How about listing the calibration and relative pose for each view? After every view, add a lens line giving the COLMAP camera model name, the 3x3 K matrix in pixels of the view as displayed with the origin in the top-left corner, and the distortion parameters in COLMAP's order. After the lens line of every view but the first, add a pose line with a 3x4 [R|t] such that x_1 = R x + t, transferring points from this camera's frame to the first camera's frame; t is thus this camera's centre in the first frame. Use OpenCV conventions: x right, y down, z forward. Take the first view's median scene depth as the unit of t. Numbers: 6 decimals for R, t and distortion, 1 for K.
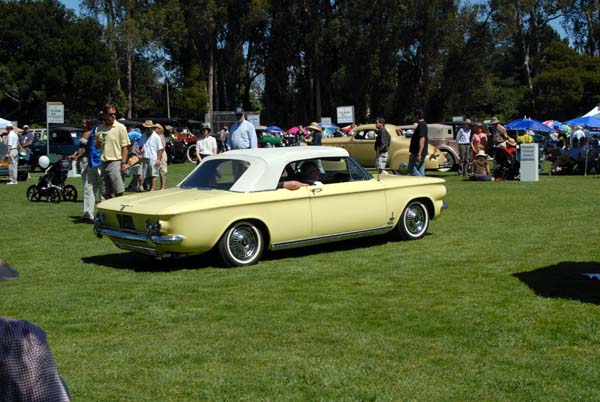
lens RADIAL K [[908.5, 0, 301.9], [0, 908.5, 200.5], [0, 0, 1]] dist [-0.134585, 0.126686]
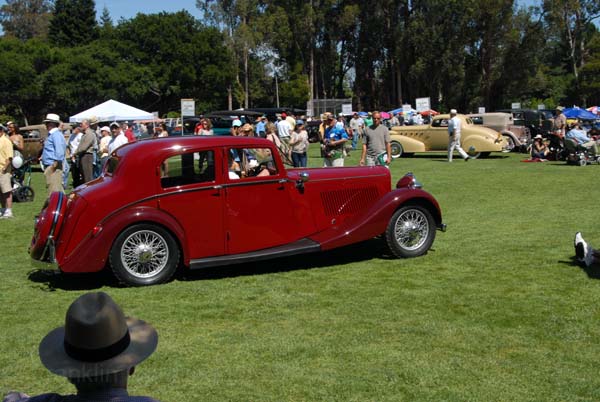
lens RADIAL K [[735.7, 0, 298.5], [0, 735.7, 201.2], [0, 0, 1]] dist [-0.166692, 0.128833]
pose [[0.993017, -0.000976, -0.117971, -0.001456], [0.006141, 0.999037, 0.043434, -0.005215], [0.117815, -0.043855, 0.992067, 0.003943]]
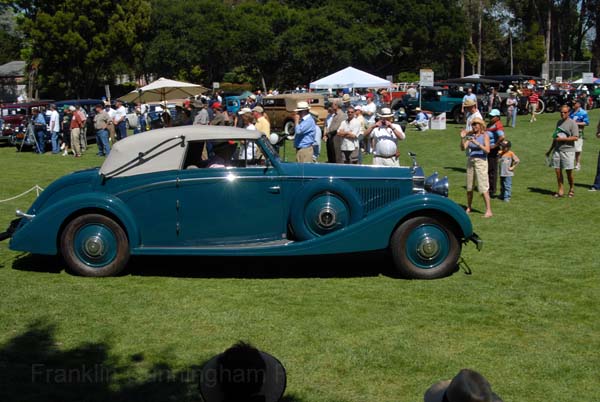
lens RADIAL K [[740.7, 0, 299.1], [0, 740.7, 200.1], [0, 0, 1]] dist [-0.176276, 0.157361]
pose [[0.912480, 0.058778, -0.404877, -0.005850], [-0.018730, 0.994590, 0.102179, -0.013833], [0.408692, -0.085653, 0.908644, -0.007833]]
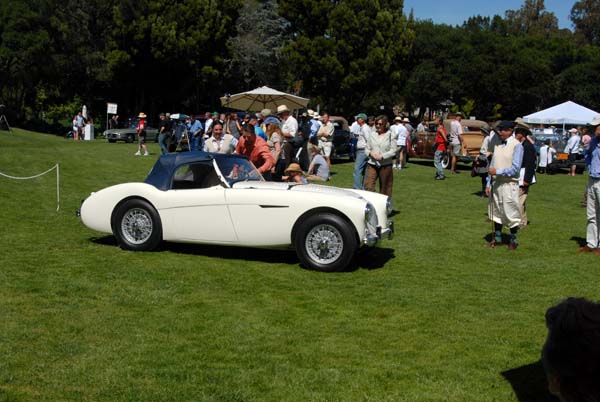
lens RADIAL K [[772.0, 0, 301.0], [0, 772.0, 202.2], [0, 0, 1]] dist [-0.160128, 0.111787]
pose [[0.645268, 0.119942, -0.754482, 0.077726], [-0.100332, 0.992349, 0.071948, -0.008352], [0.757340, 0.029273, 0.652365, 0.054747]]
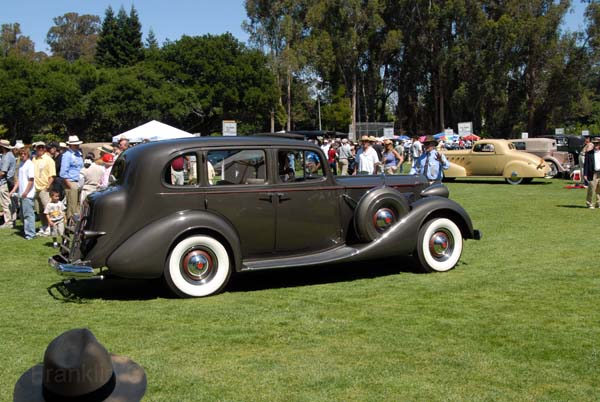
lens RADIAL K [[734.3, 0, 299.6], [0, 734.3, 203.4], [0, 0, 1]] dist [-0.174275, 0.158696]
pose [[0.984987, 0.012022, -0.172211, -0.000785], [-0.009436, 0.999830, 0.015829, -0.005365], [0.172372, -0.013966, 0.984933, 0.006158]]
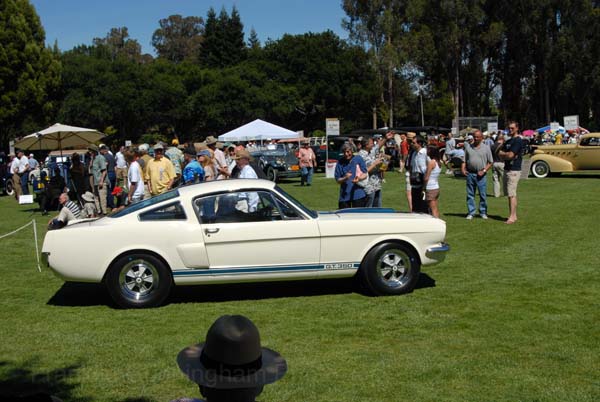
lens RADIAL K [[733.6, 0, 299.1], [0, 733.6, 201.8], [0, 0, 1]] dist [-0.169438, 0.132640]
pose [[0.951196, 0.005534, -0.308537, -0.000516], [0.000478, 0.999812, 0.019407, -0.005739], [0.308586, -0.018607, 0.951014, 0.002258]]
